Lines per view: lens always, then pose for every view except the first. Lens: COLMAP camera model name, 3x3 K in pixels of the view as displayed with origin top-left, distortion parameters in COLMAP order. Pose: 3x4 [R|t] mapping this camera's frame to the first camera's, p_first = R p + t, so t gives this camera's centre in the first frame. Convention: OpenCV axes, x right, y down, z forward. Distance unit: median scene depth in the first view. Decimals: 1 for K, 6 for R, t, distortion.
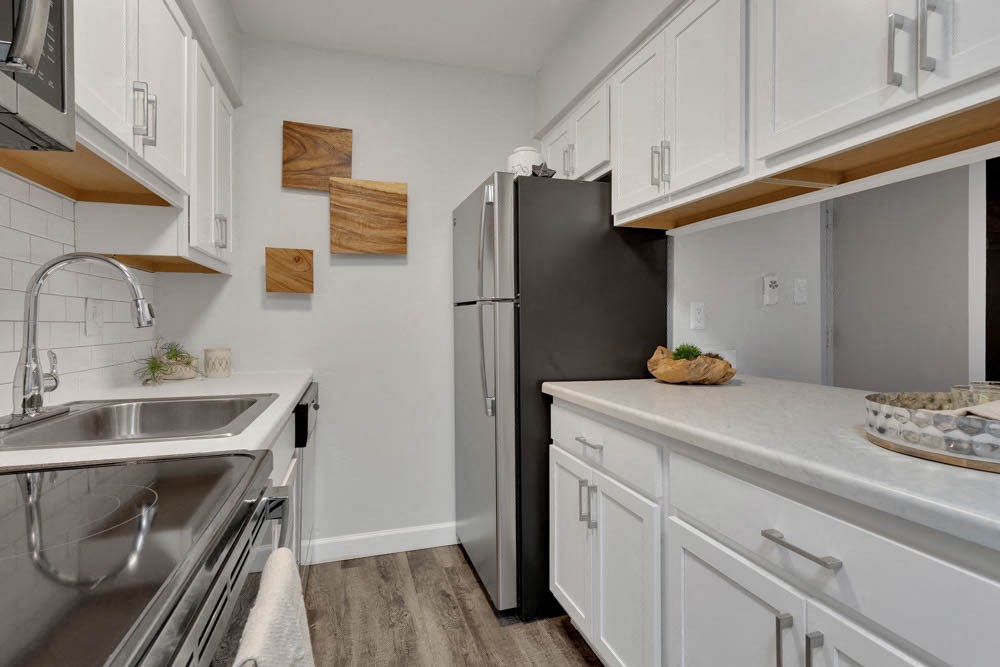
lens RADIAL K [[488.2, 0, 491.8], [0, 488.2, 320.8], [0, 0, 1]] dist [0.001687, 0.000420]
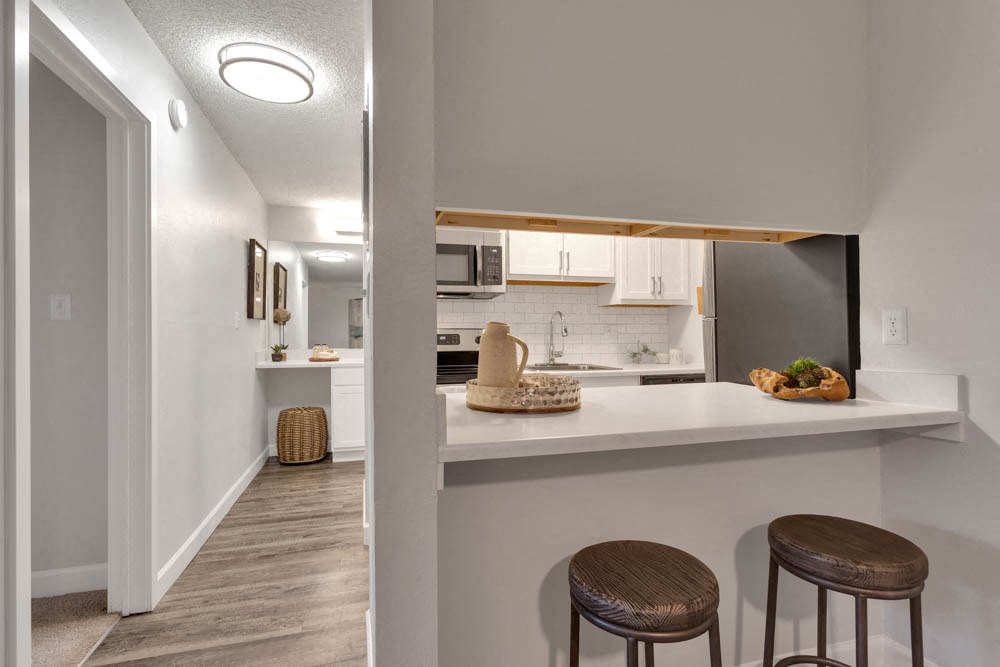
lens RADIAL K [[476.7, 0, 500.4], [0, 476.7, 327.3], [0, 0, 1]] dist [0.003590, 0.001039]
pose [[-0.016687, -0.012038, -0.999788, 1.126203], [0.009604, 0.999879, -0.012199, -0.005748], [0.999815, -0.009805, -0.016569, 0.371166]]
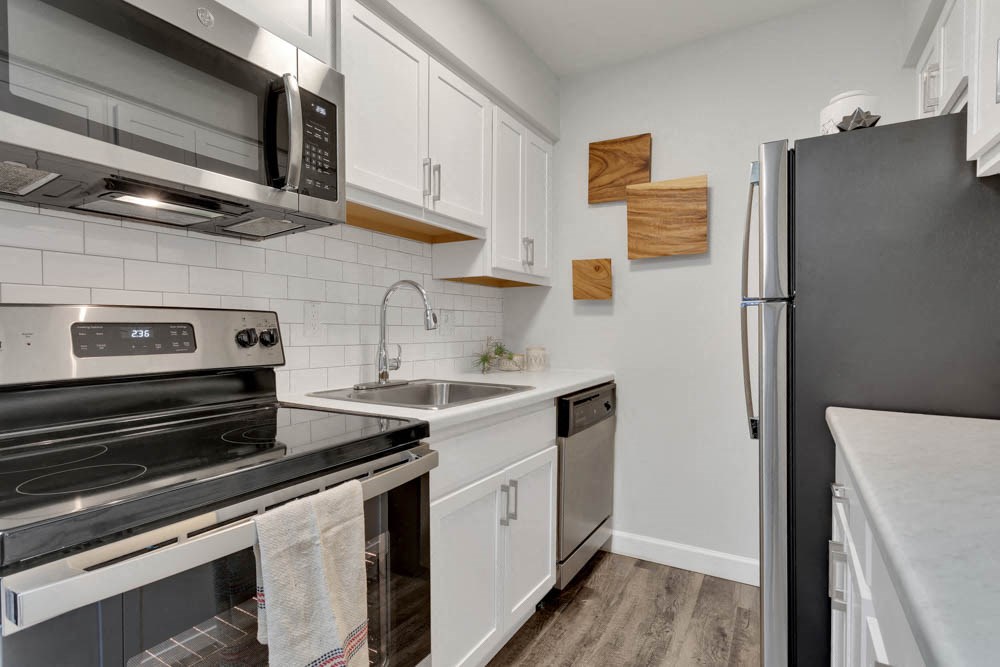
lens RADIAL K [[499.5, 0, 500.0], [0, 499.5, 333.5], [0, 0, 1]] dist [0.003446, 0.001243]
pose [[0.678029, 0.013376, -0.734913, 0.276473], [-0.000016, 0.999835, 0.018183, -0.001519], [0.735035, -0.012317, 0.677917, 0.085446]]
